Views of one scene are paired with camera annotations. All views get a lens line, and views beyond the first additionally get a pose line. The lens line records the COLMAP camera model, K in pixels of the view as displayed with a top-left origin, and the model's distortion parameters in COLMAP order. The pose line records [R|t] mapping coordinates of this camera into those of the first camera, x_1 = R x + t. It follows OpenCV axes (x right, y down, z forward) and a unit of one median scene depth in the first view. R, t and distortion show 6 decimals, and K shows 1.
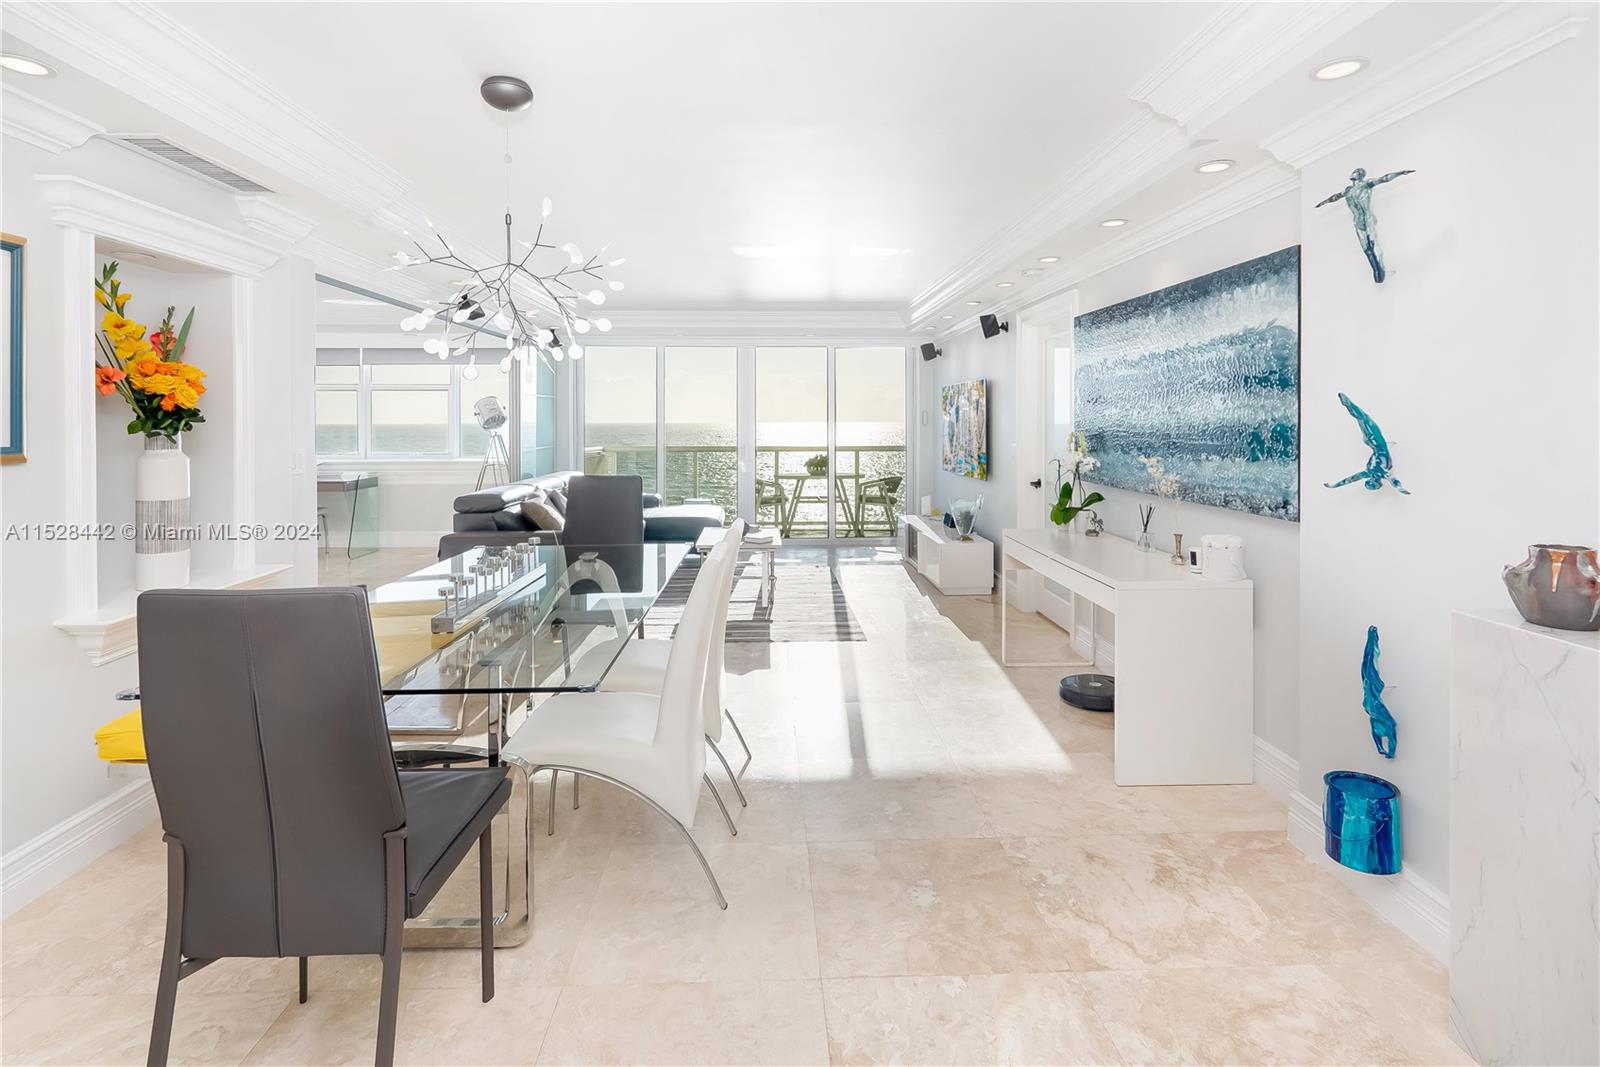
lens RADIAL K [[772.3, 0, 794.1], [0, 772.3, 429.3], [0, 0, 1]] dist [-0.004610, -0.000566]
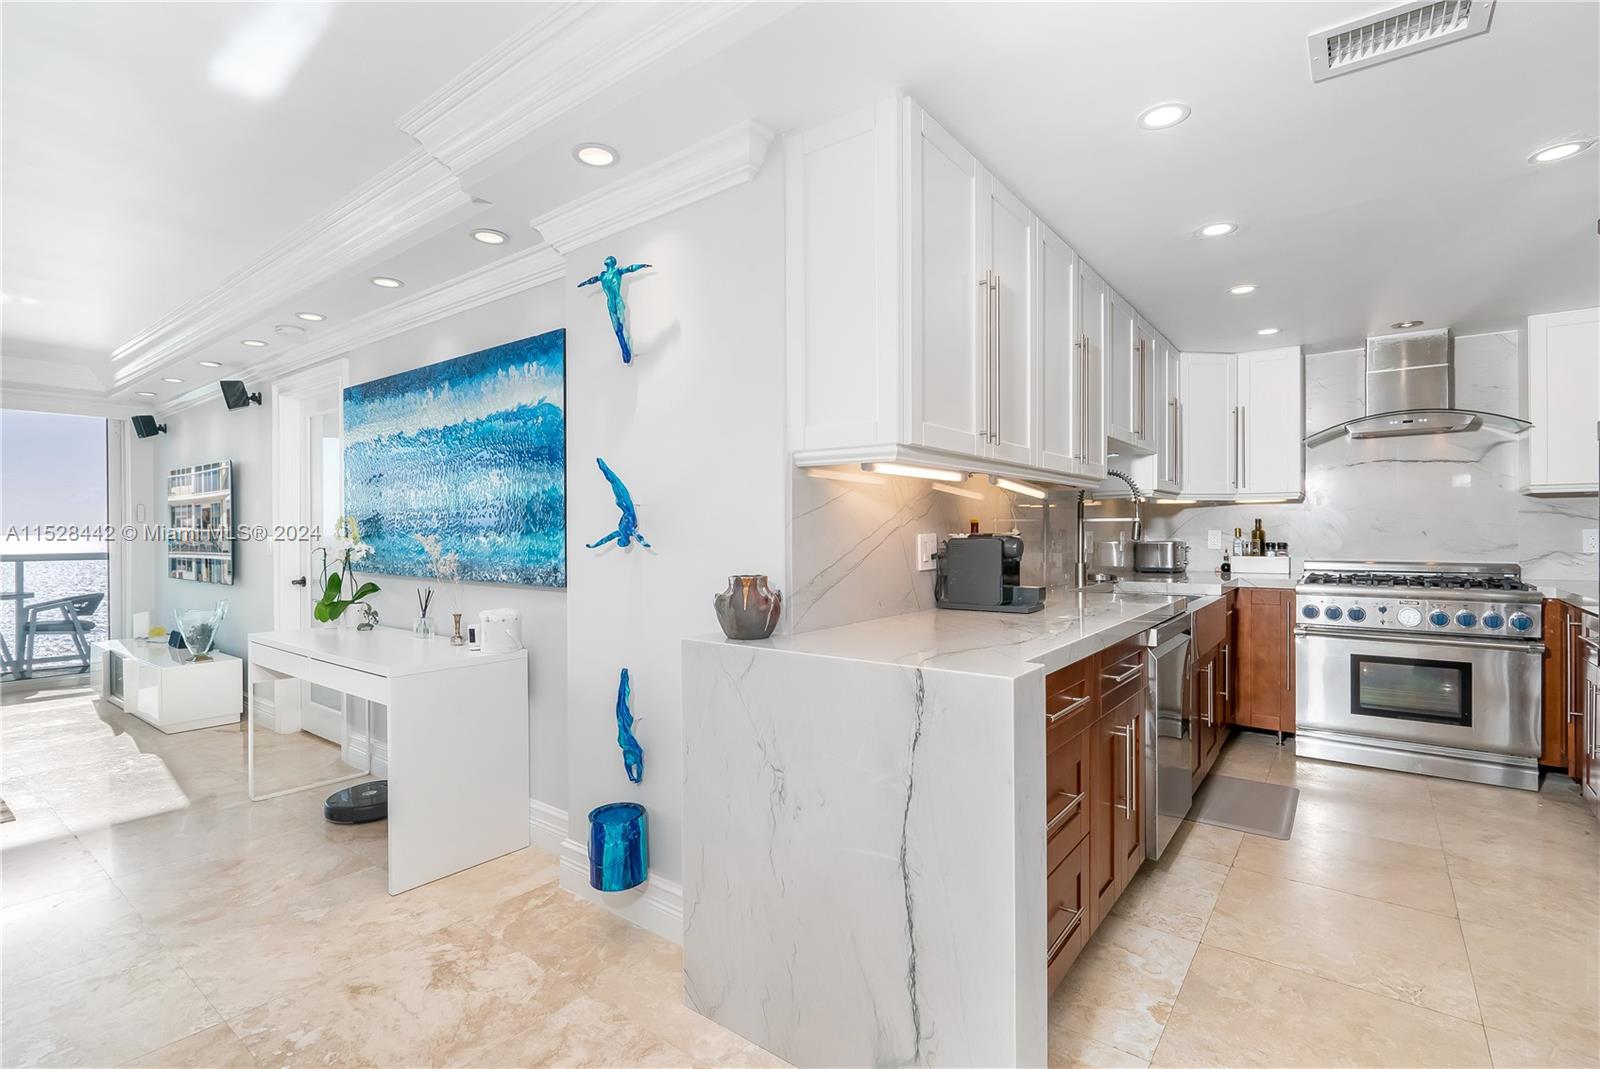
lens RADIAL K [[749.5, 0, 795.3], [0, 749.5, 534.4], [0, 0, 1]] dist [-0.005129, -0.000640]
pose [[0.639523, -0.003481, 0.768764, 0.056516], [0.007824, 0.999967, -0.001981, 0.050356], [-0.768732, 0.007282, 0.639529, 0.085257]]
